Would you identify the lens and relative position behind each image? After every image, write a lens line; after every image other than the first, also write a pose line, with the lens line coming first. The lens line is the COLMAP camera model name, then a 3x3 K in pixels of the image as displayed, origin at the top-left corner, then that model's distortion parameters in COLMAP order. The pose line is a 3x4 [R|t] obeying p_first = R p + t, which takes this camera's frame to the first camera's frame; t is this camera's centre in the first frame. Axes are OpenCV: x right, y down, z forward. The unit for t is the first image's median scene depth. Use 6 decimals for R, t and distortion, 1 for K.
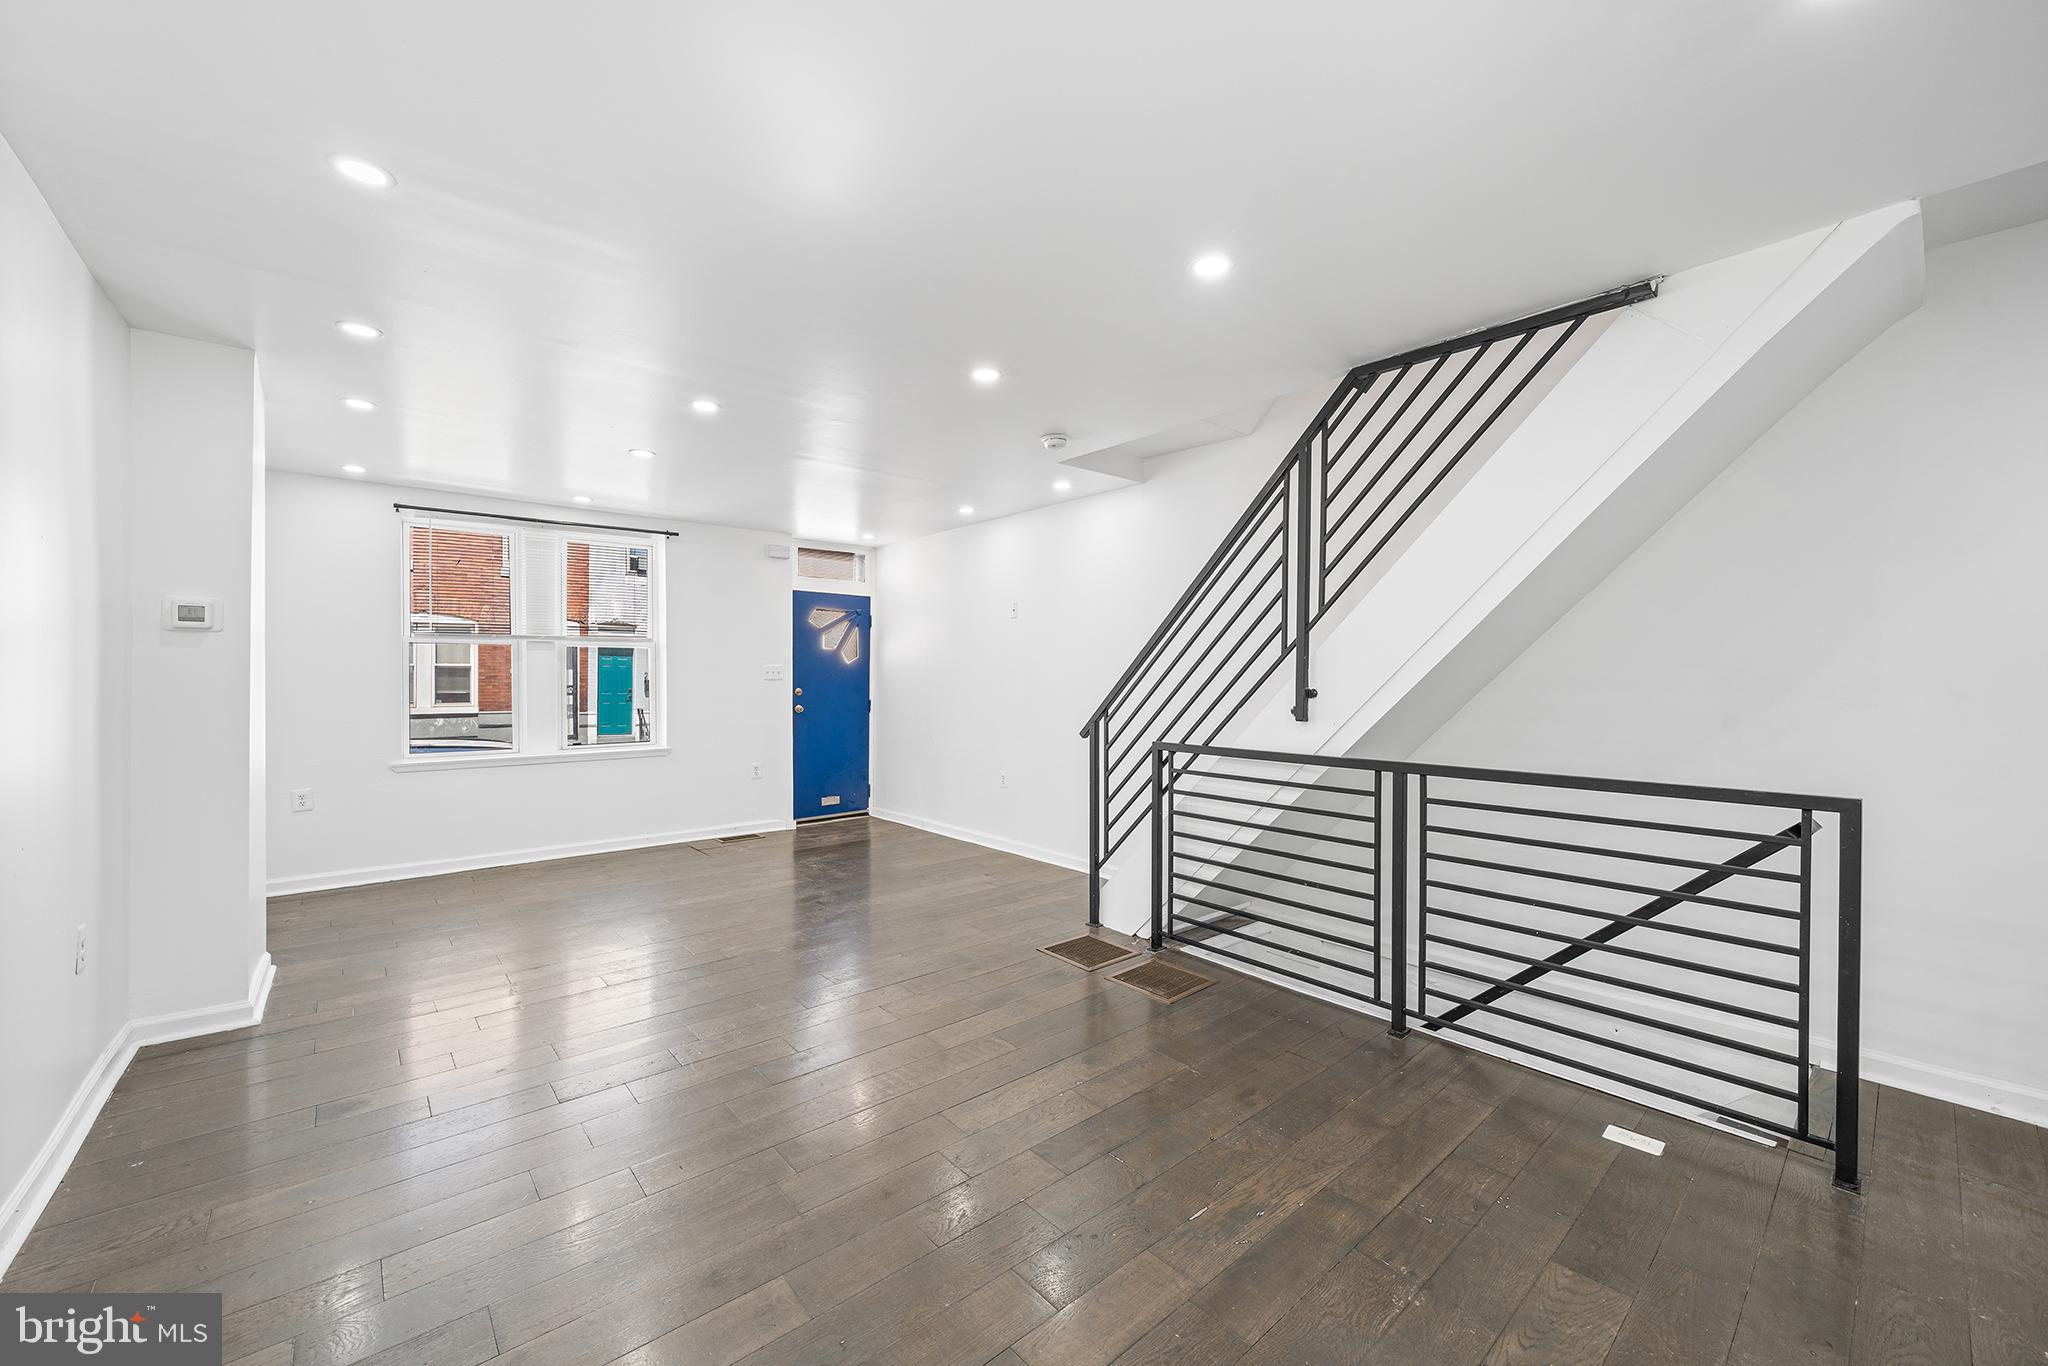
lens RADIAL K [[792.7, 0, 1015.0], [0, 792.7, 680.0], [0, 0, 1]] dist [-0.013419, -0.000544]
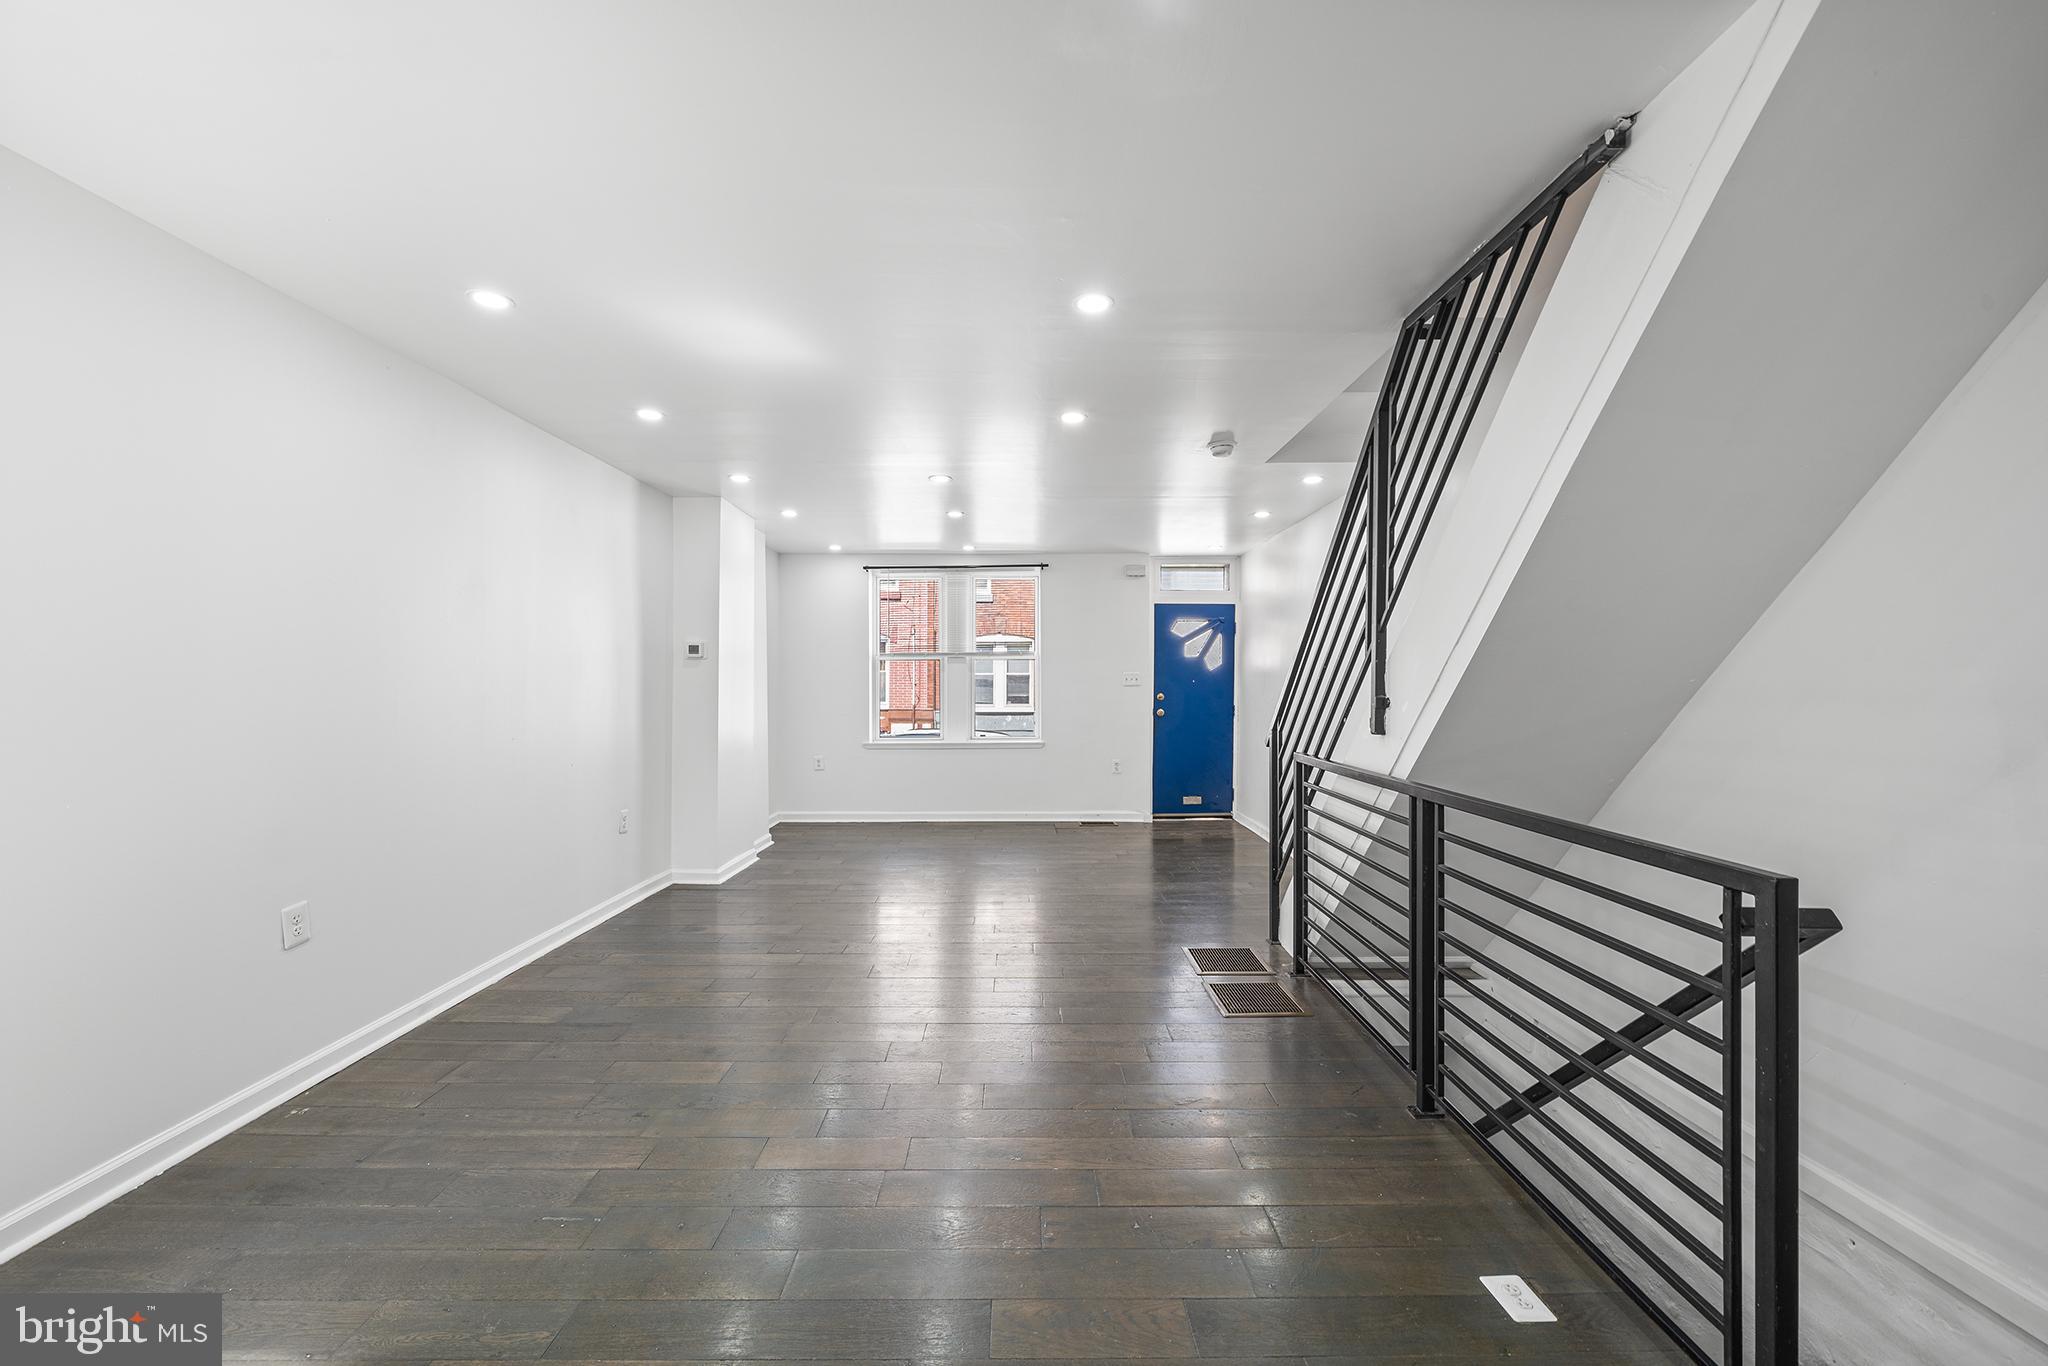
lens RADIAL K [[818.9, 0, 1018.7], [0, 818.9, 688.1], [0, 0, 1]] dist [-0.003302, -0.000177]
pose [[0.752451, 0.002189, -0.658644, 0.321239], [0.000228, 0.999994, 0.003584, -0.001091], [0.658648, -0.002846, 0.752446, 0.028233]]
